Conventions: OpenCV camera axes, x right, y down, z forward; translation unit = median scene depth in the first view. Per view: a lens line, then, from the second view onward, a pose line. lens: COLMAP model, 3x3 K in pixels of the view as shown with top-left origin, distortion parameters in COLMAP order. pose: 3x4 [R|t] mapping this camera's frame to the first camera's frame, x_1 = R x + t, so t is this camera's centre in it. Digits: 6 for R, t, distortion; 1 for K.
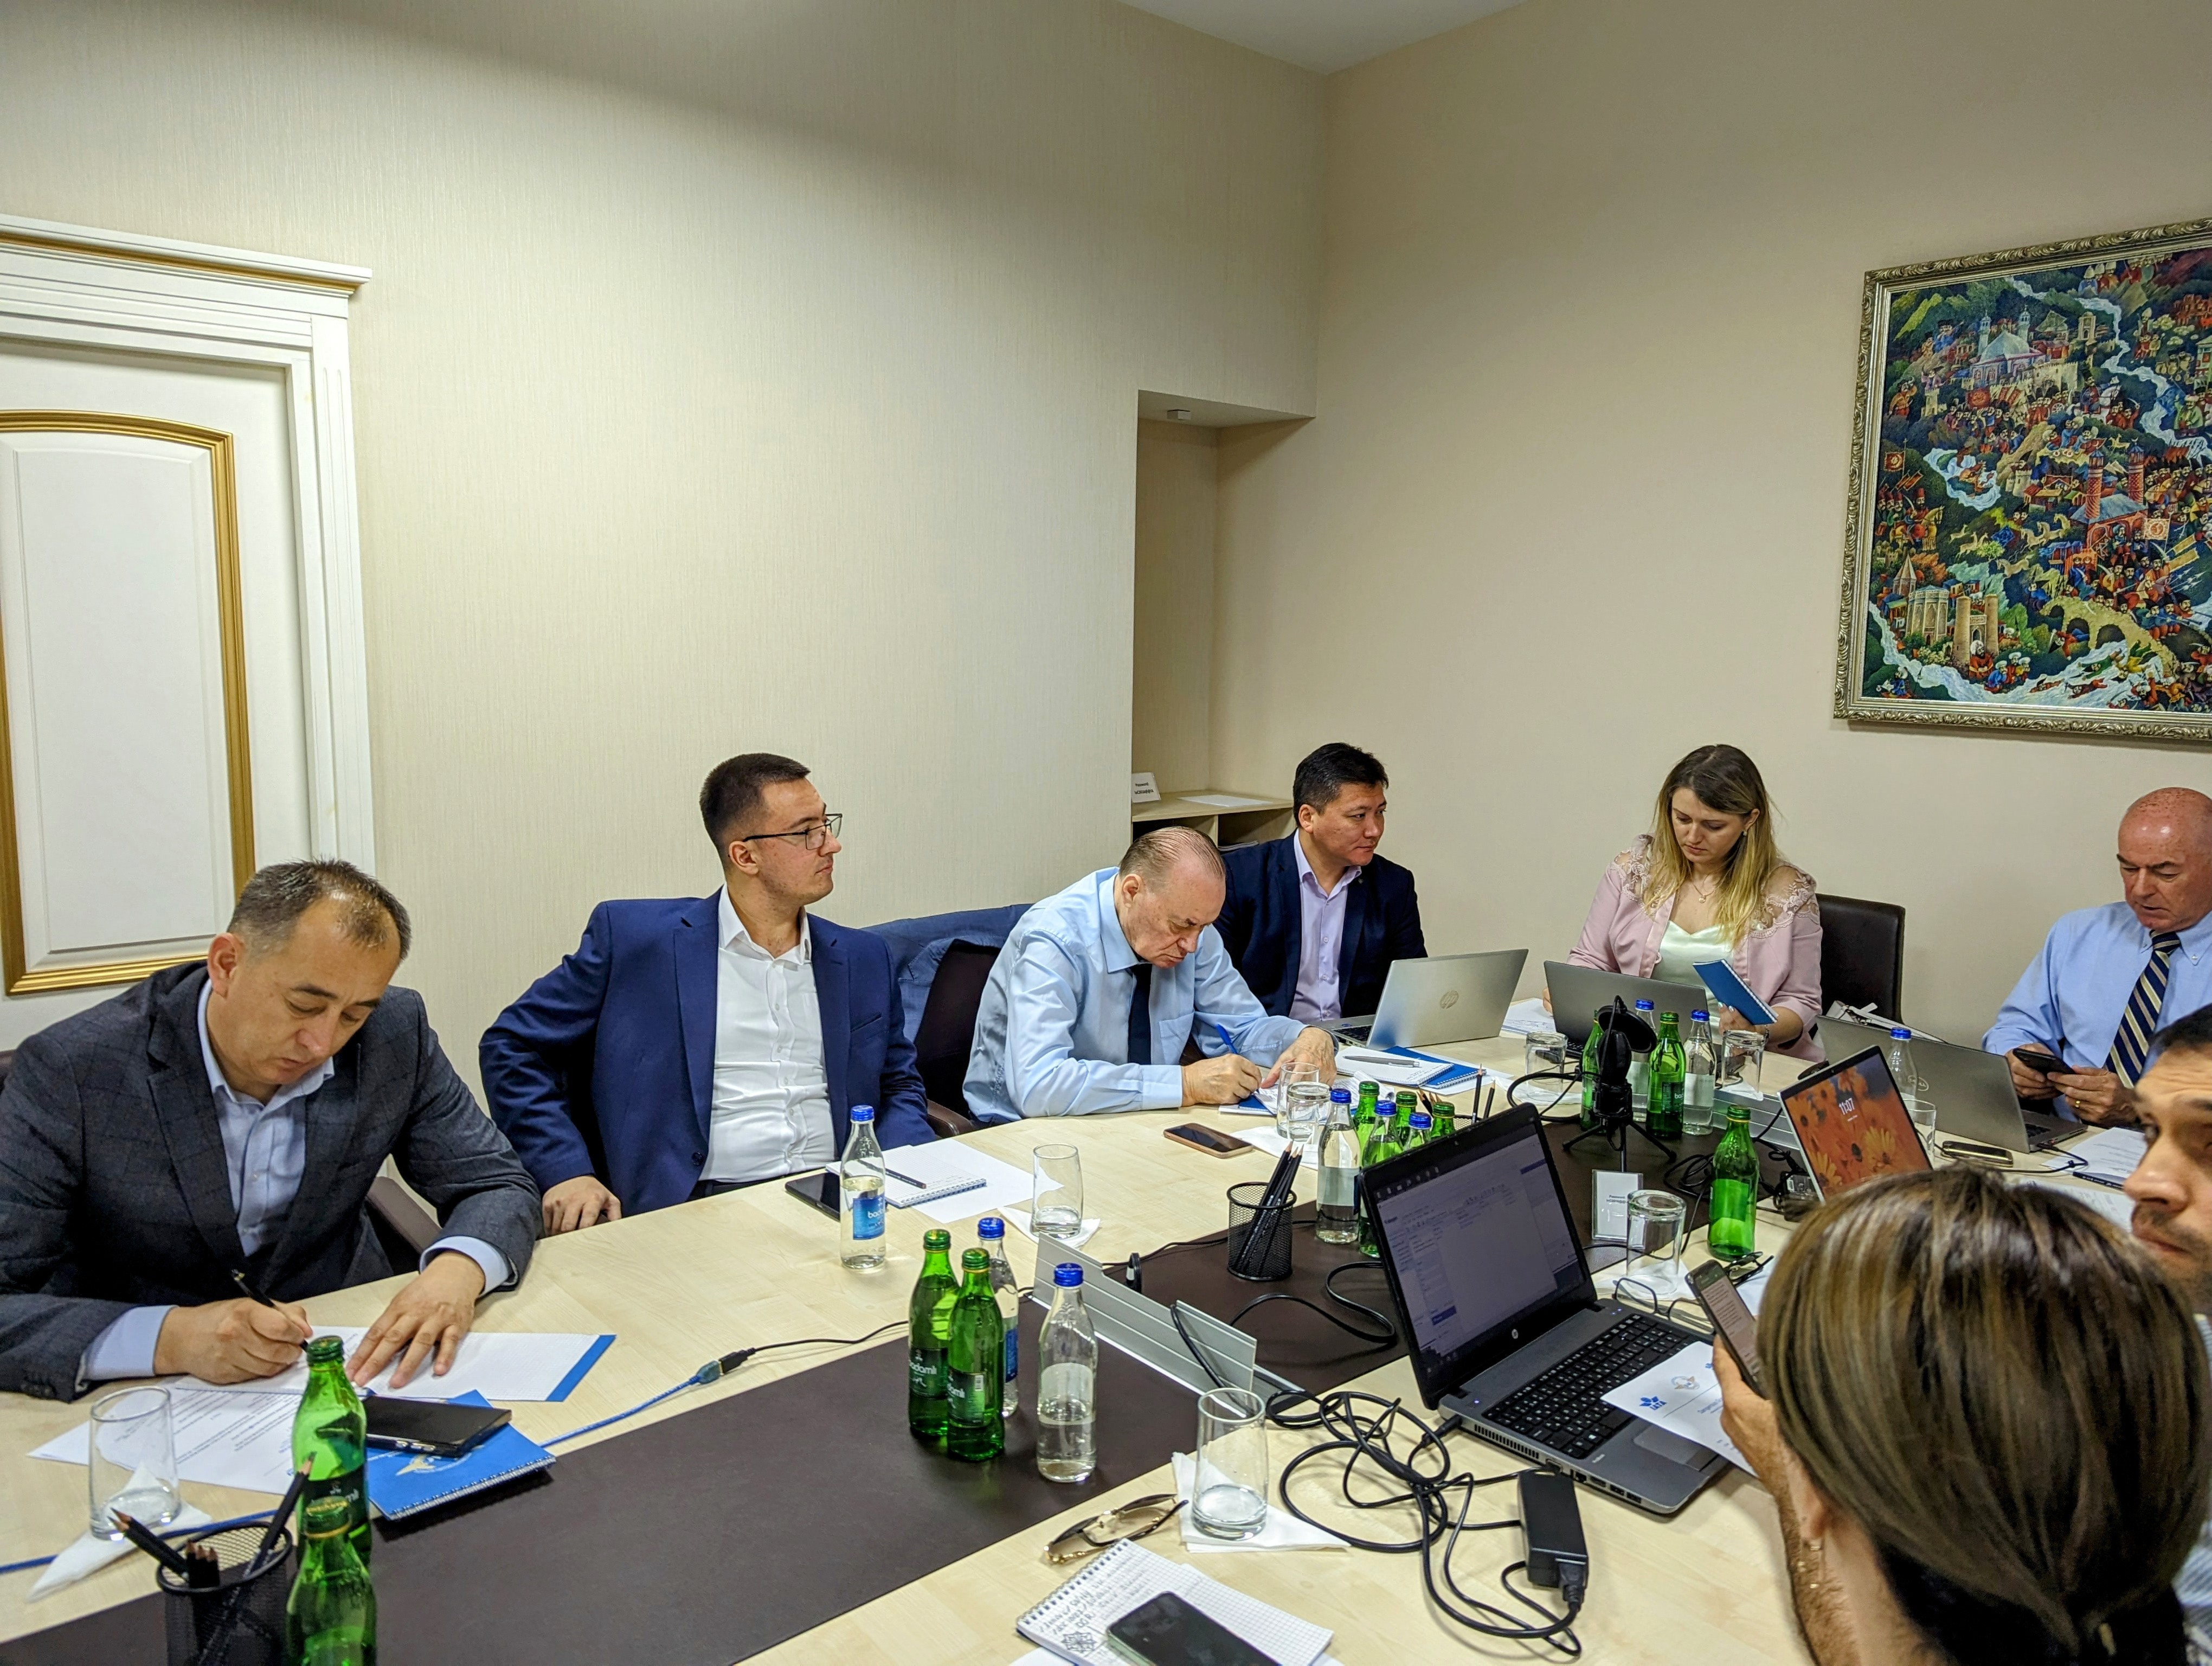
lens RADIAL K [[1522.4, 0, 1100.6], [0, 1522.4, 811.9], [0, 0, 1]] dist [-0.004977, -0.016544]
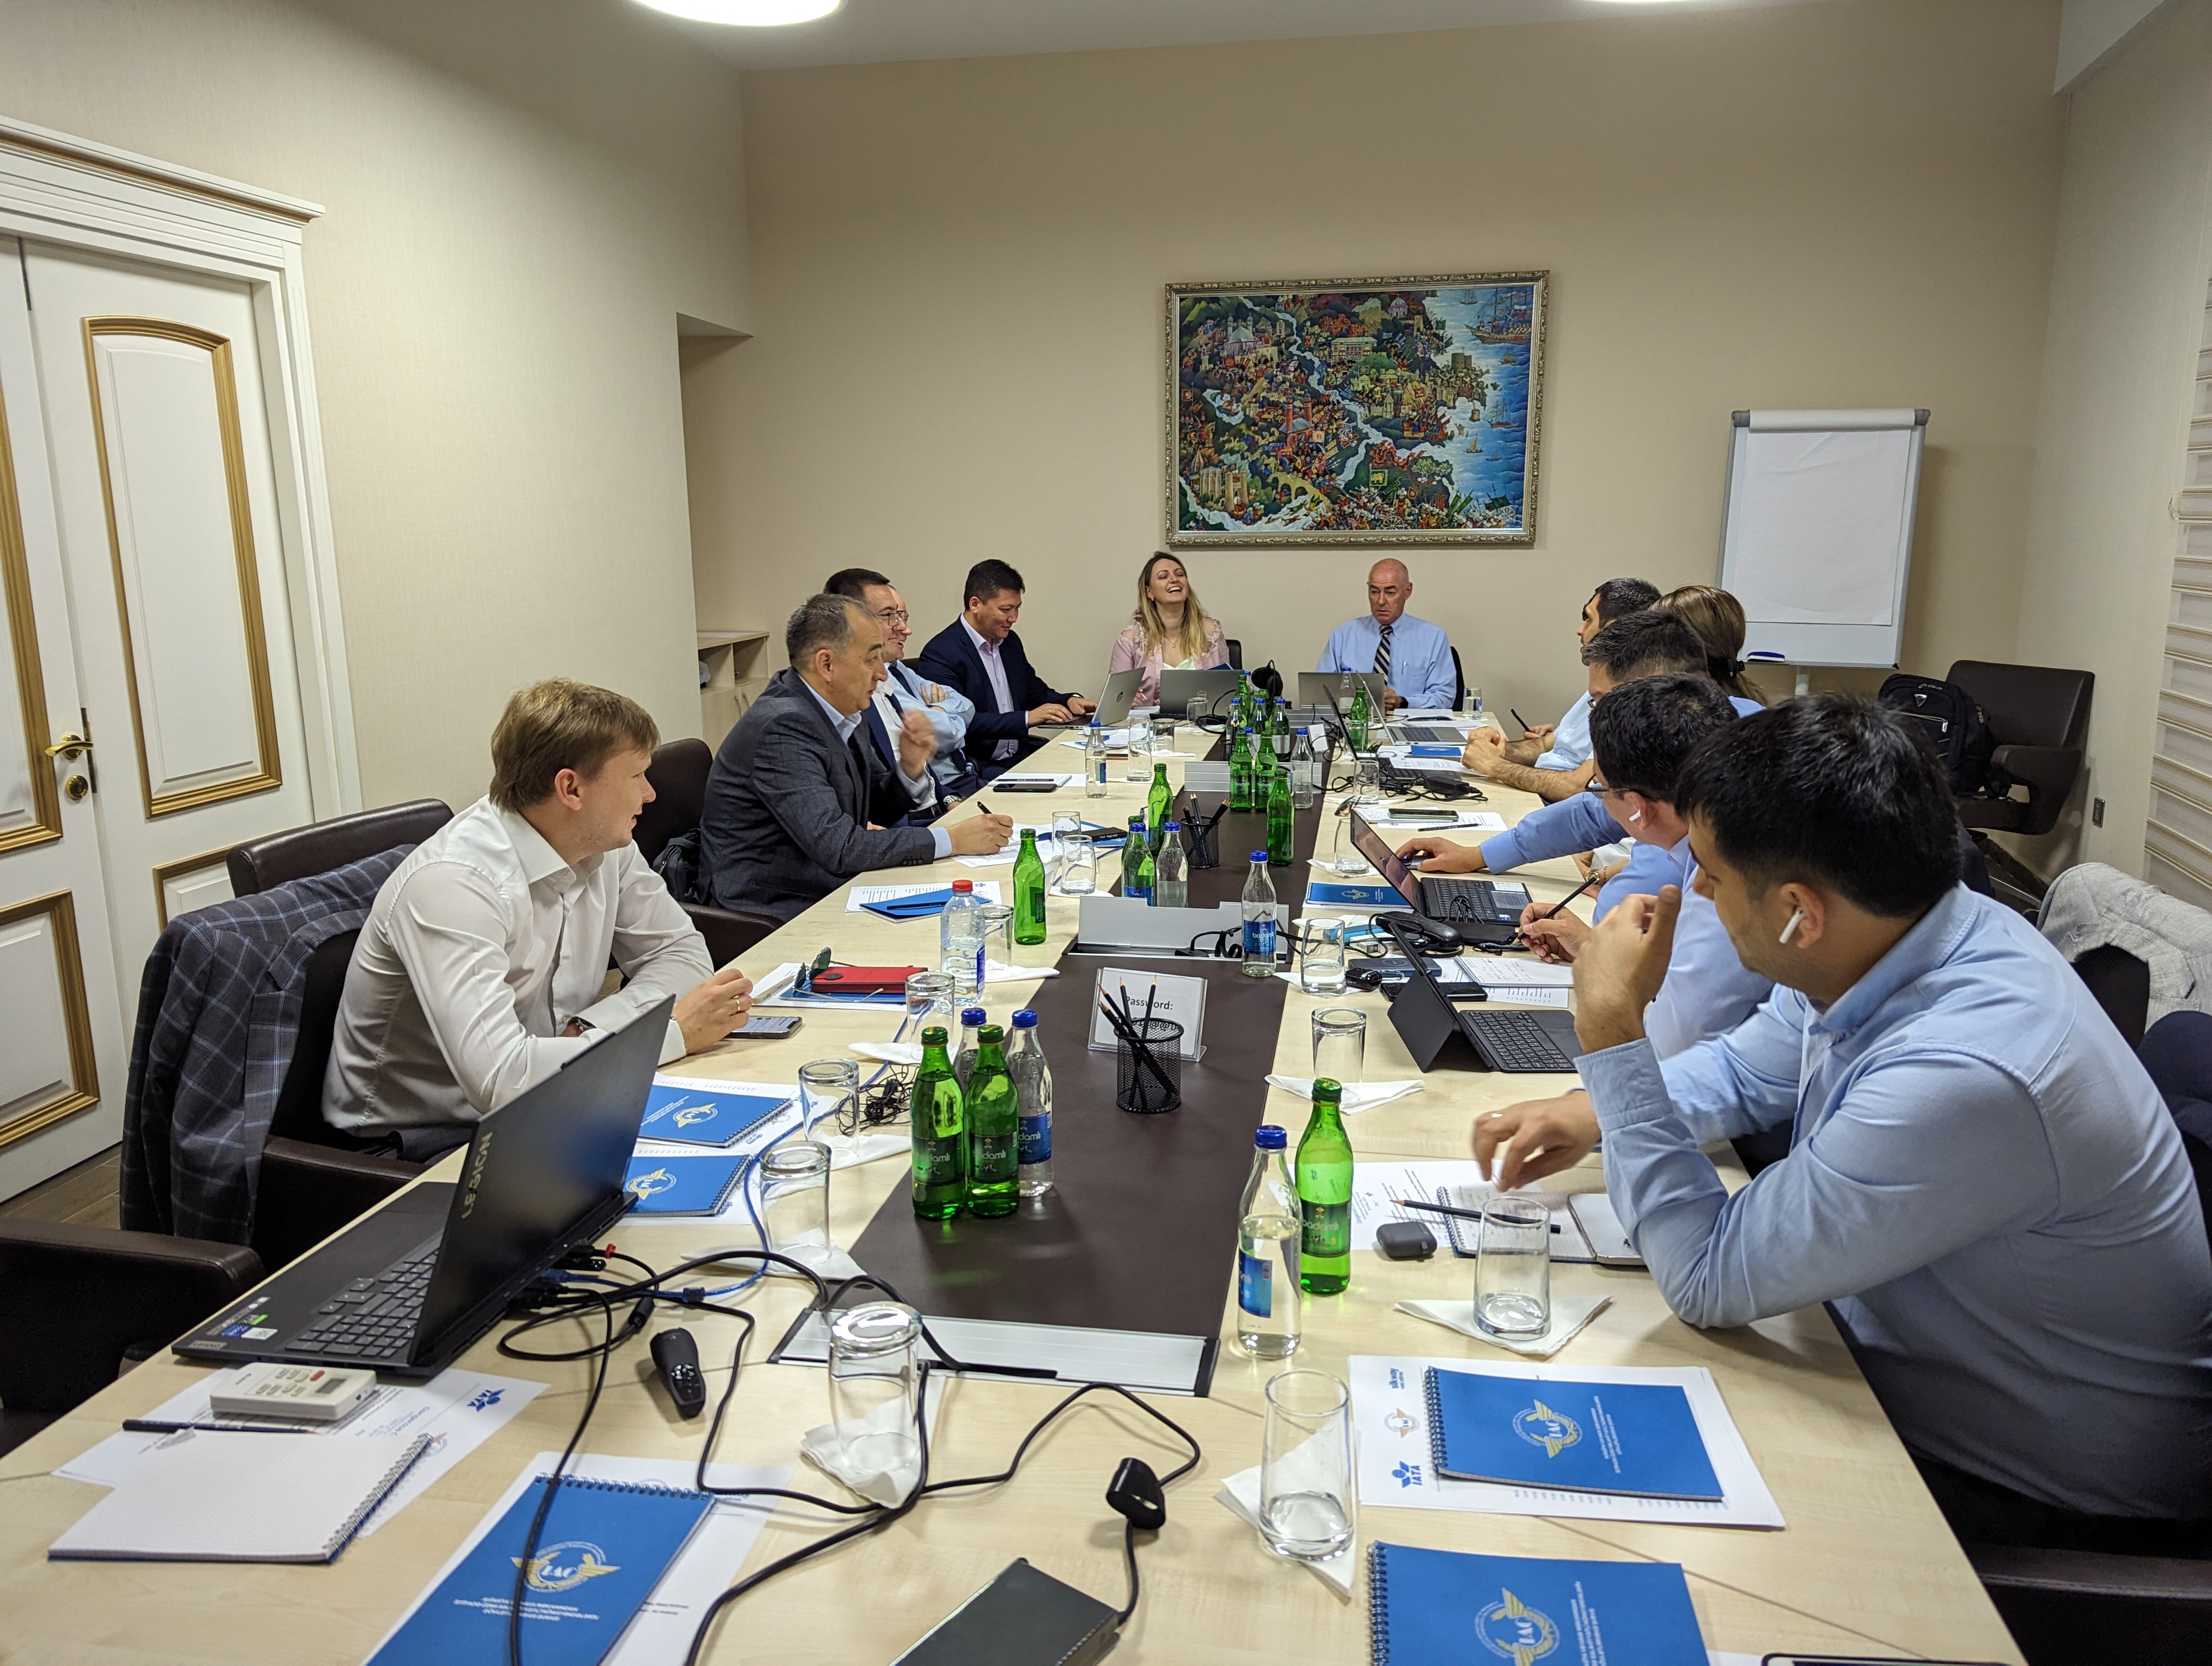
lens RADIAL K [[1522.4, 0, 1109.2], [0, 1522.4, 840.6], [0, 0, 1]] dist [-0.004977, -0.016544]
pose [[0.759295, -0.155134, 0.631985, -0.795260], [0.096046, 0.987249, 0.126947, 0.051400], [-0.643620, -0.035690, 0.764513, -0.339019]]
